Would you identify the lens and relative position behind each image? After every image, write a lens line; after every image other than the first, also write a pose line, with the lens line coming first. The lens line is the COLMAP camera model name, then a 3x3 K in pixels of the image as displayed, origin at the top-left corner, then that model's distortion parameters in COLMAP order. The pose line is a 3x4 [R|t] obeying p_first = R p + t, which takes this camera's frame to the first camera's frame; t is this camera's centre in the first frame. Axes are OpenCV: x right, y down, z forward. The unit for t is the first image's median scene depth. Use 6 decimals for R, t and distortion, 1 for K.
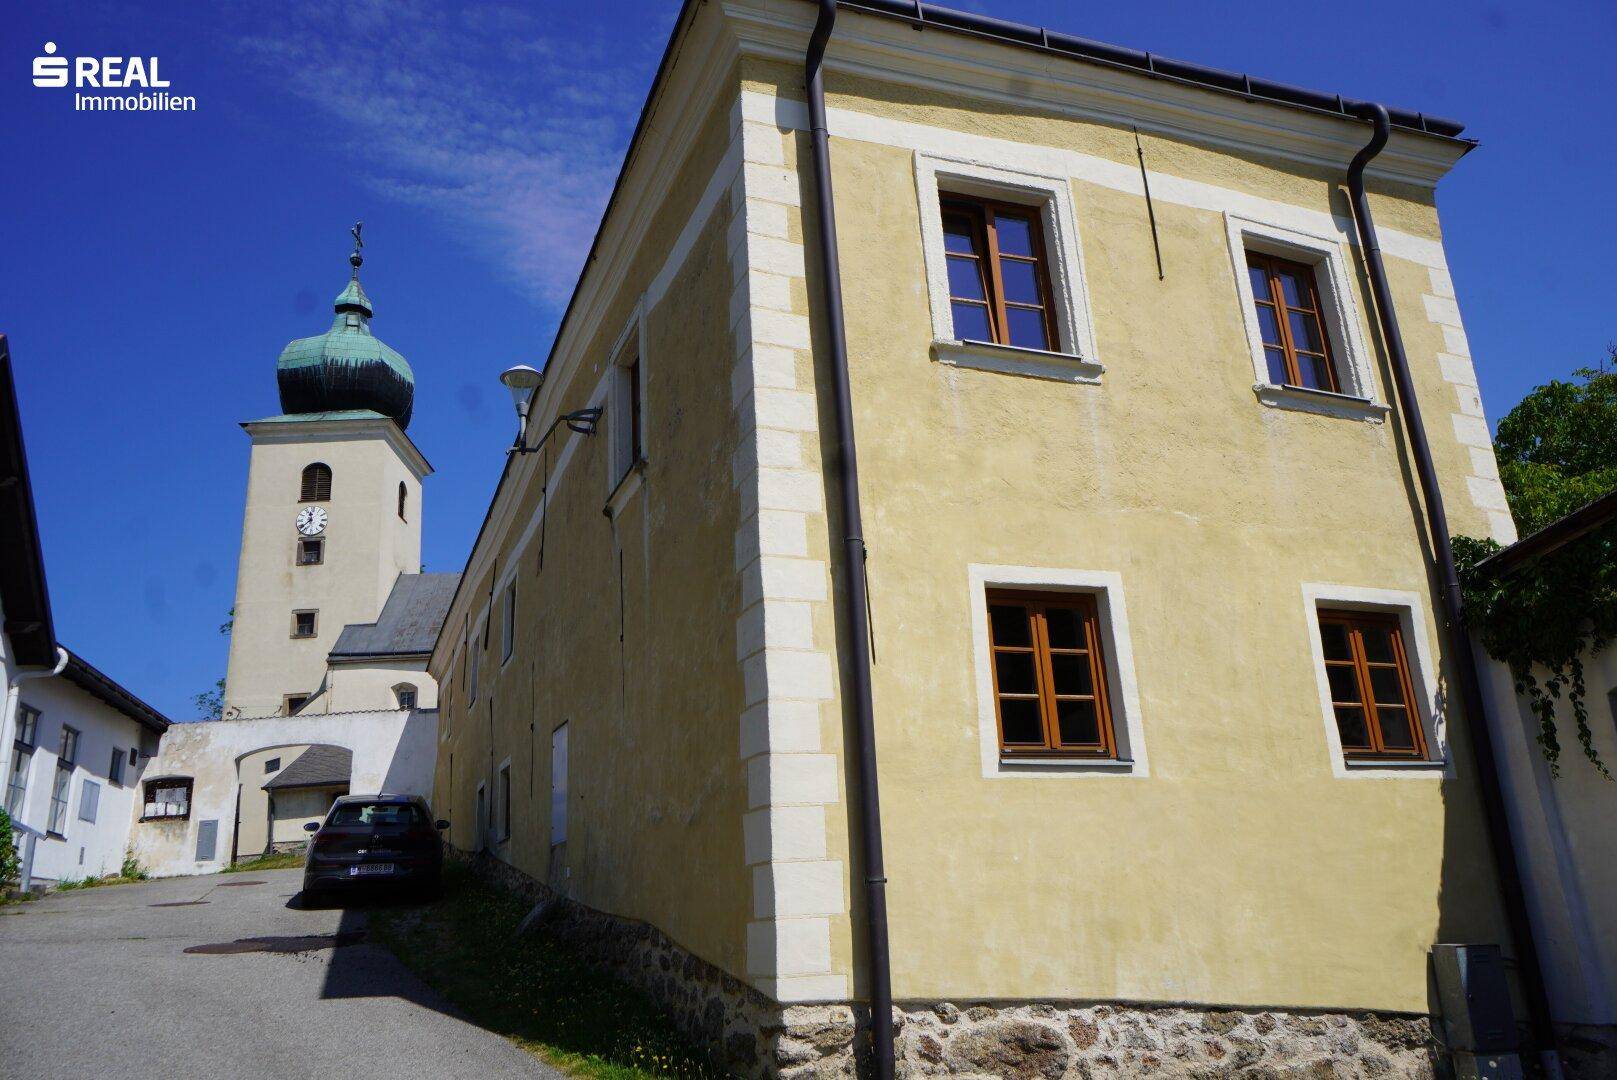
lens RADIAL K [[1231.3, 0, 808.5], [0, 1231.3, 540.0], [0, 0, 1]] dist [-0.069992, 0.197969]
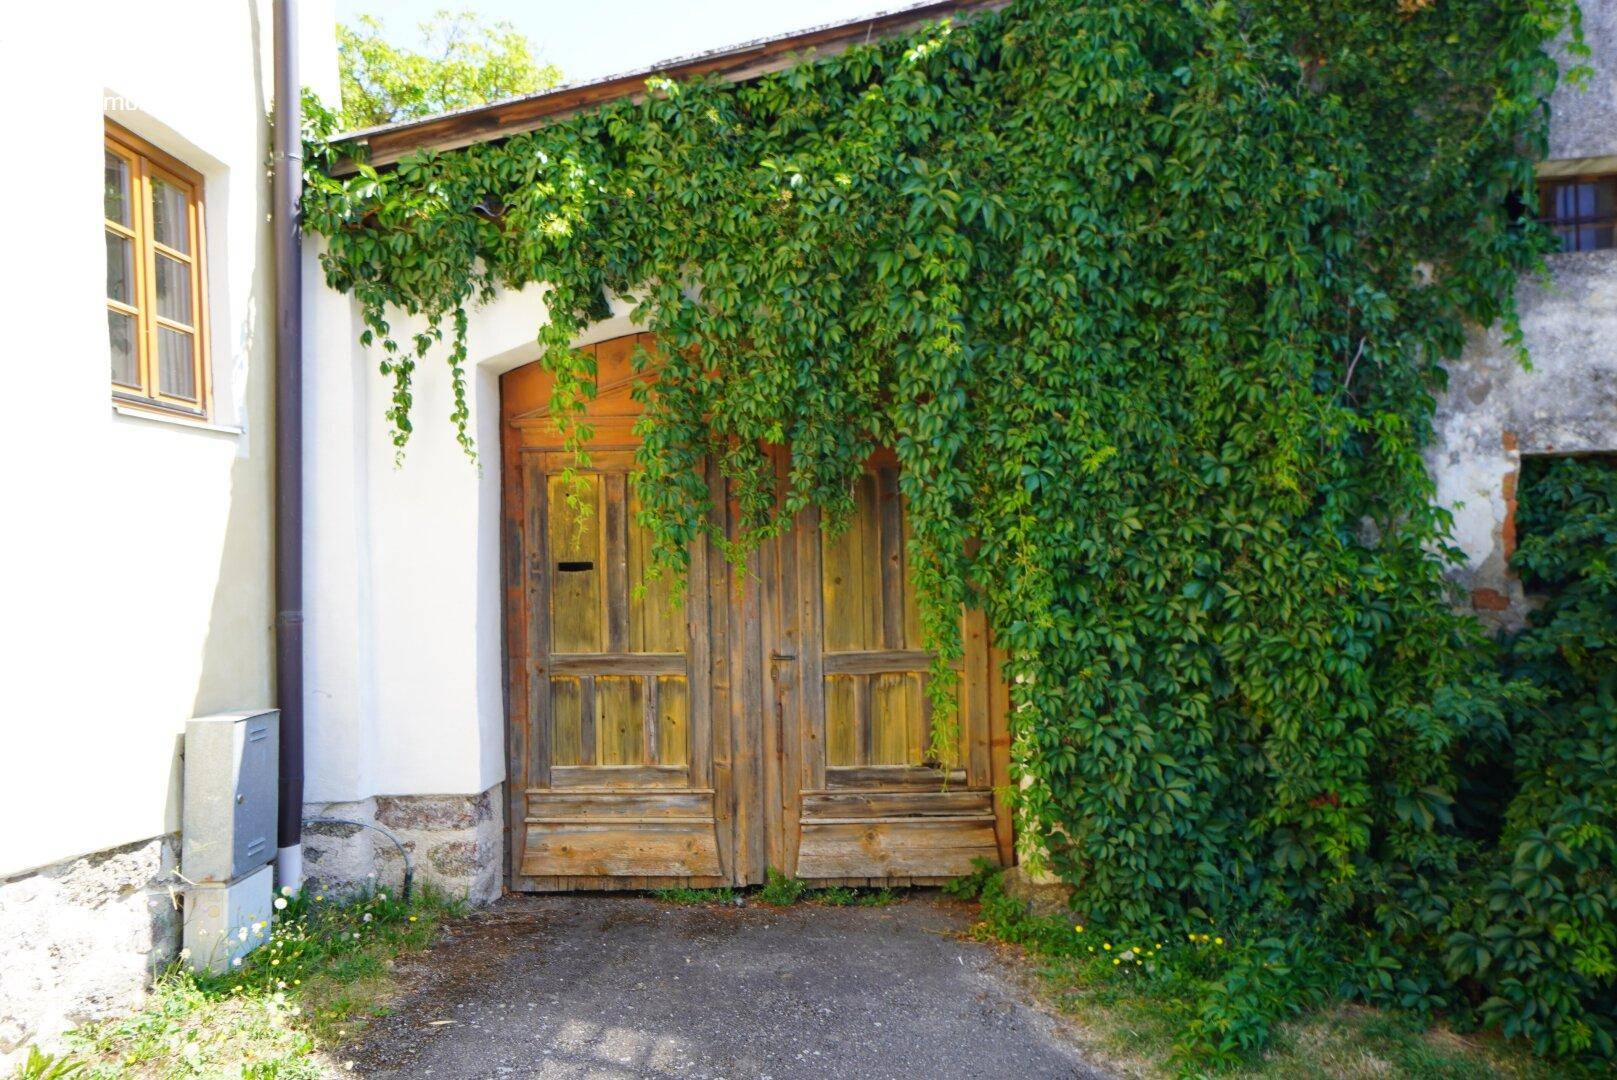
lens RADIAL K [[1231.3, 0, 808.5], [0, 1231.3, 540.0], [0, 0, 1]] dist [-0.069992, 0.197969]
pose [[0.369043, 0.045578, 0.928294, 0.061394], [-0.274121, 0.959704, 0.061857, 0.123457], [-0.888068, -0.277292, 0.366665, 0.533454]]
